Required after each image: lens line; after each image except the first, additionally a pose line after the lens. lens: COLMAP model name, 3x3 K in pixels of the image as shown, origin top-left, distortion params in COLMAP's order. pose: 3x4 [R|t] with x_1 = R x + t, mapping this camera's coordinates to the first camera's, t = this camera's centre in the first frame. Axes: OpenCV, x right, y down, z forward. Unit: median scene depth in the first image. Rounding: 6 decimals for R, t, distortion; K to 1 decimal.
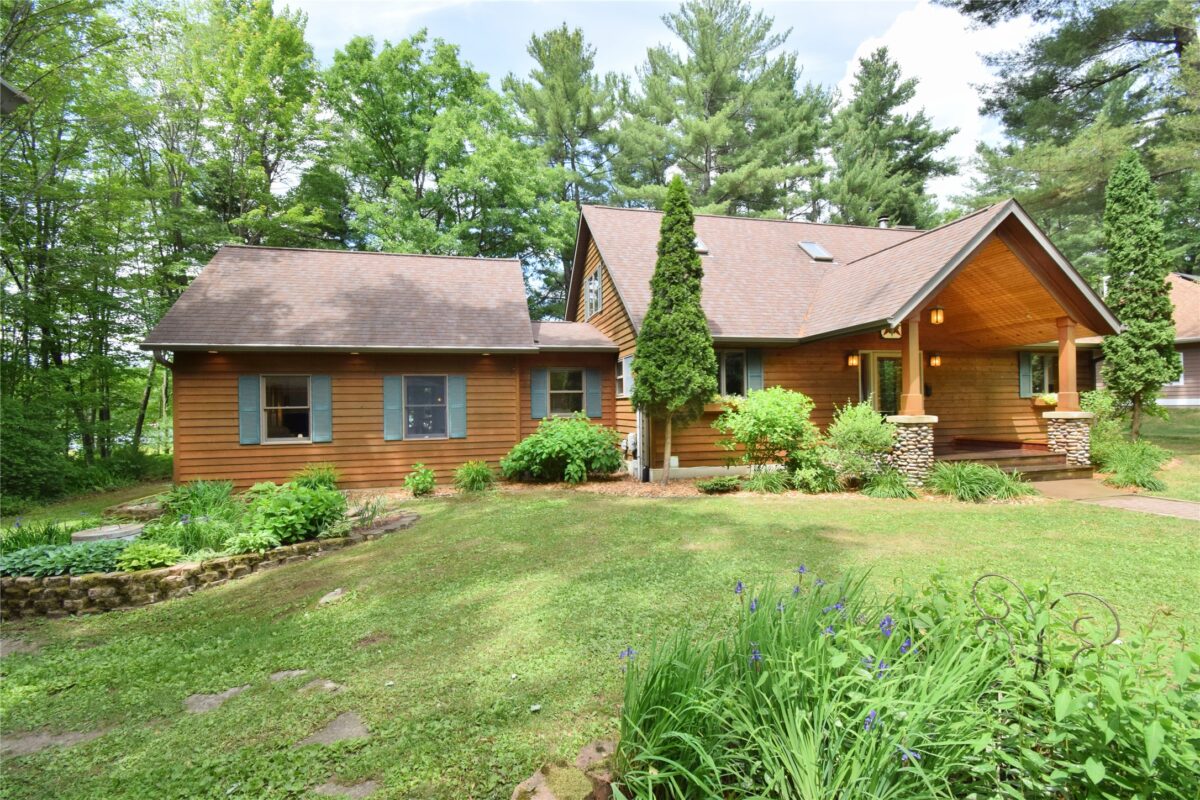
lens RADIAL K [[526.4, 0, 603.2], [0, 526.4, 402.6], [0, 0, 1]] dist [0.021600, -0.027833]
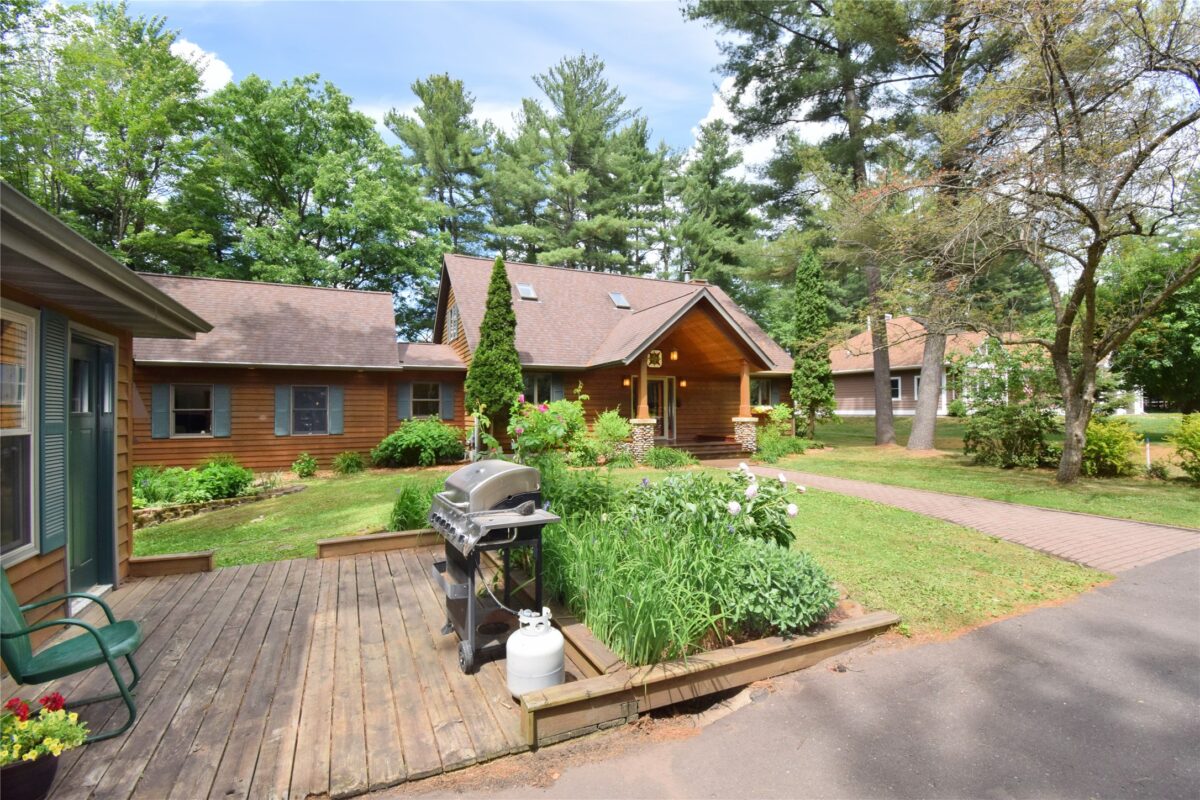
lens RADIAL K [[523.9, 0, 601.8], [0, 523.9, 400.3], [0, 0, 1]] dist [0.015832, -0.025750]
pose [[0.979967, 0.014241, 0.198650, 0.113551], [-0.011093, 0.999795, -0.016950, -0.002895], [-0.198851, 0.014407, 0.979924, -0.425063]]
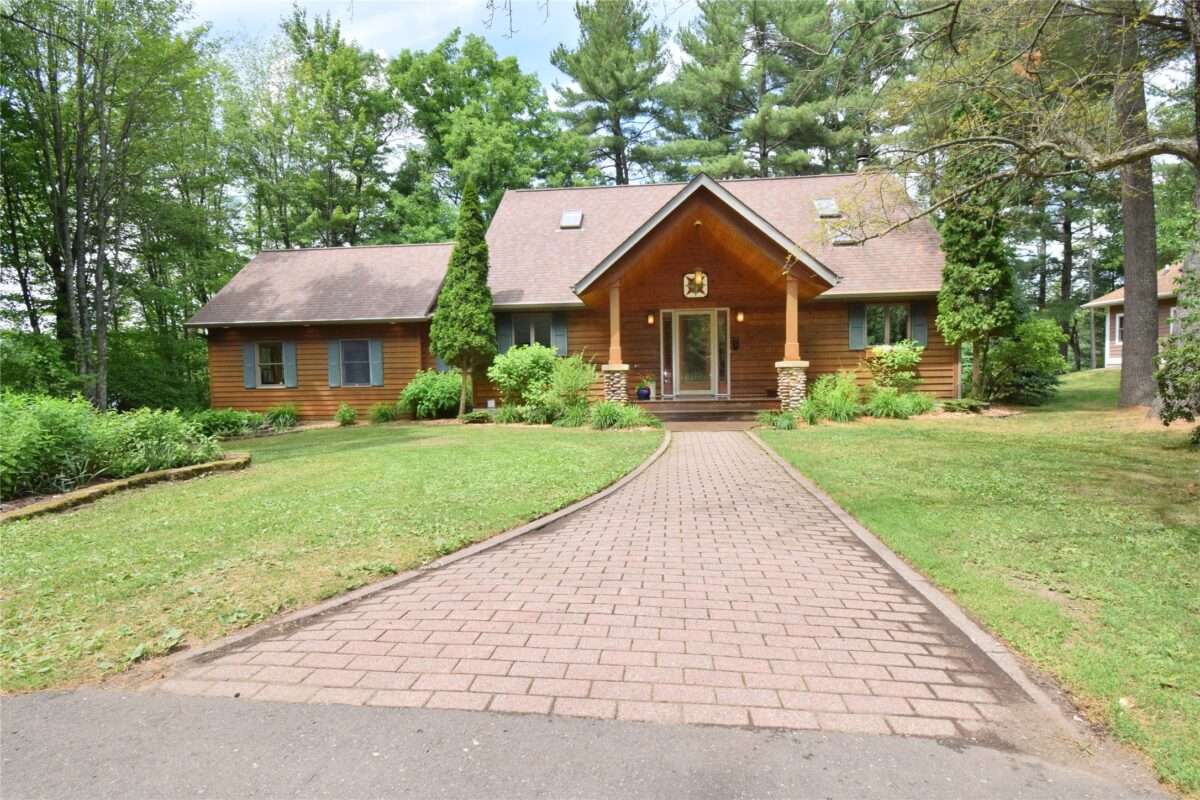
lens RADIAL K [[578.0, 0, 600.0], [0, 578.0, 400.0], [0, 0, 1]] dist [0.002866, 0.000068]
pose [[0.945474, 0.011917, -0.325479, 0.776706], [0.005843, 0.998549, 0.053533, 0.026943], [0.325645, -0.052515, 0.944033, -0.215628]]
